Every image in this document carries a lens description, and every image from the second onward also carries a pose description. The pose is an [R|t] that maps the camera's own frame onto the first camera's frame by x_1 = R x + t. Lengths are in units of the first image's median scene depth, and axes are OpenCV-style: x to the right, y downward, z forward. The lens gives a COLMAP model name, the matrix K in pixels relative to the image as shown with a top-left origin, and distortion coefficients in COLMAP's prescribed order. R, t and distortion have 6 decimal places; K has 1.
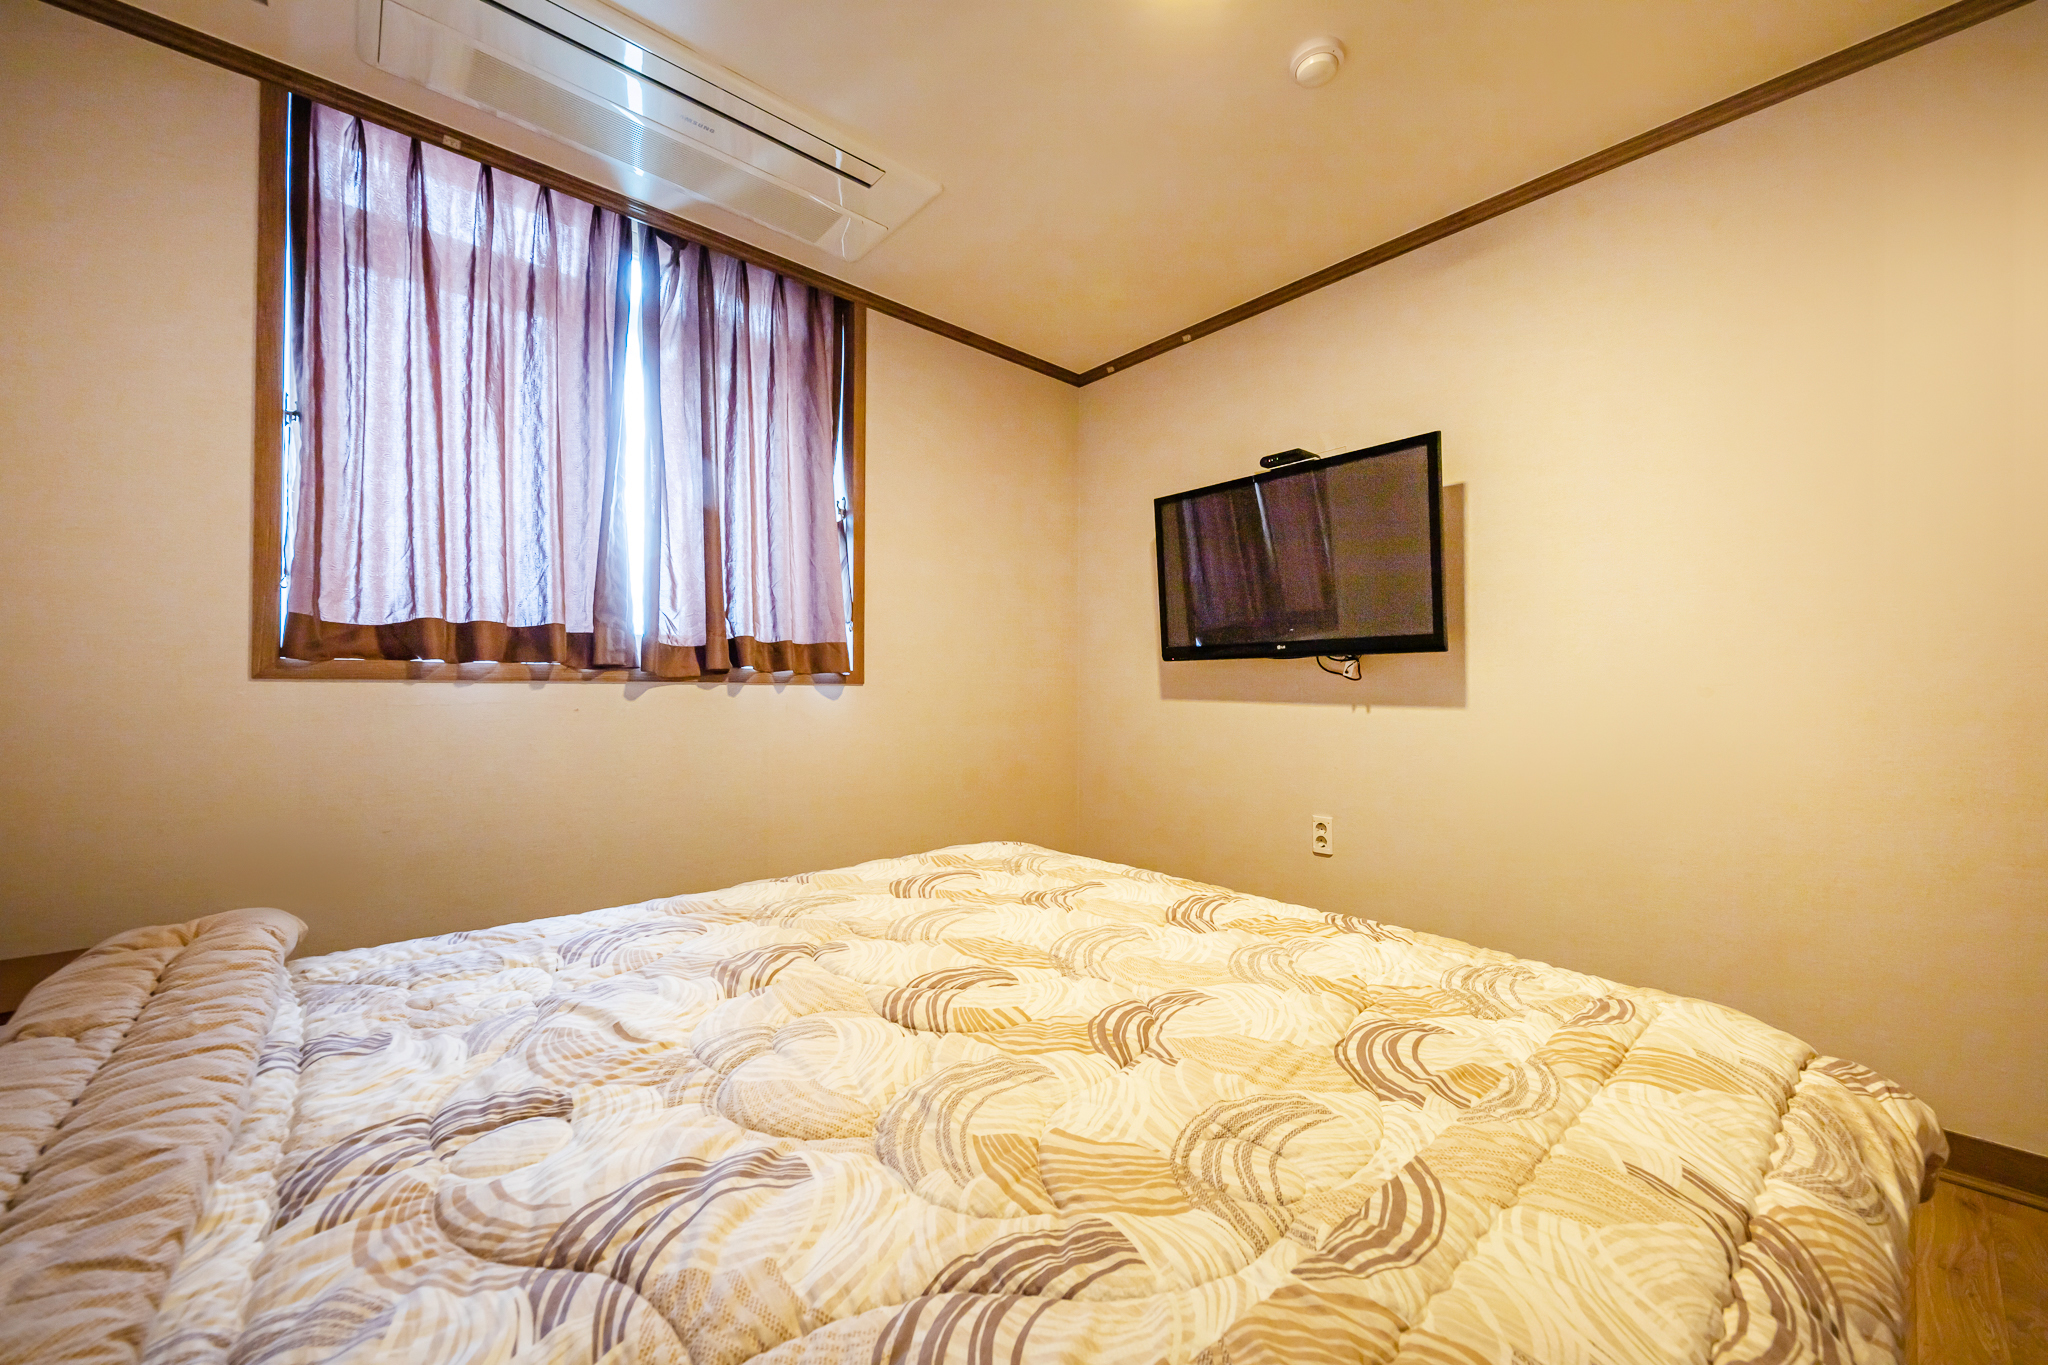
lens RADIAL K [[769.3, 0, 1026.4], [0, 769.3, 689.0], [0, 0, 1]] dist [0.000717, -0.000028]
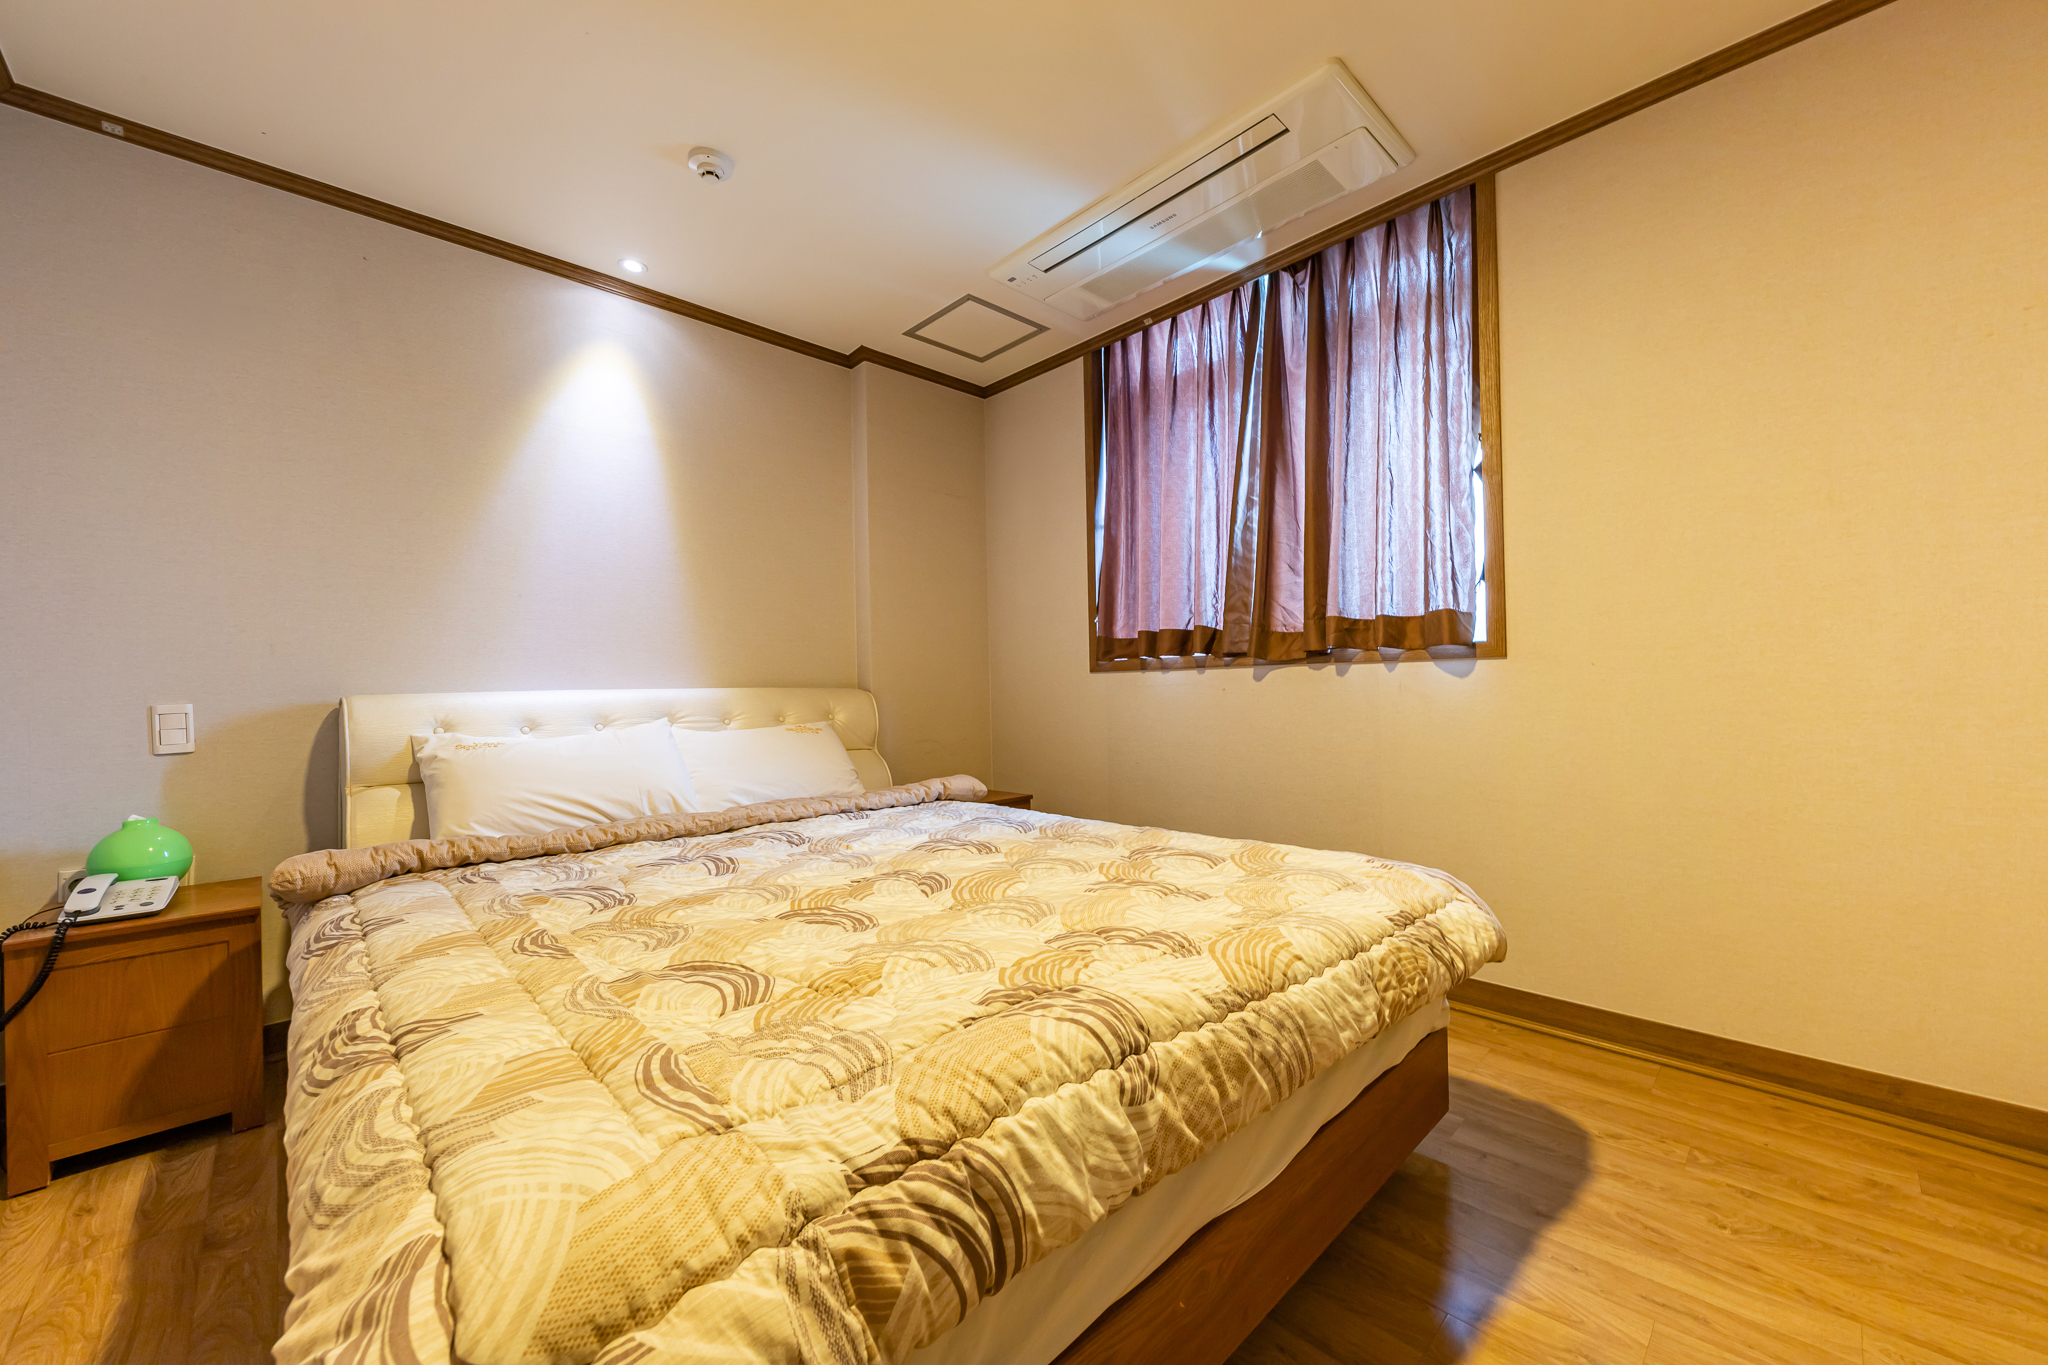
lens RADIAL K [[769.3, 0, 1030.4], [0, 769.3, 690.9], [0, 0, 1]] dist [0.000717, -0.000028]
pose [[0.038925, -0.001208, -0.999241, 0.705752], [0.017895, 0.999840, -0.000512, 0.025022], [0.999082, -0.017862, 0.038940, 0.624750]]
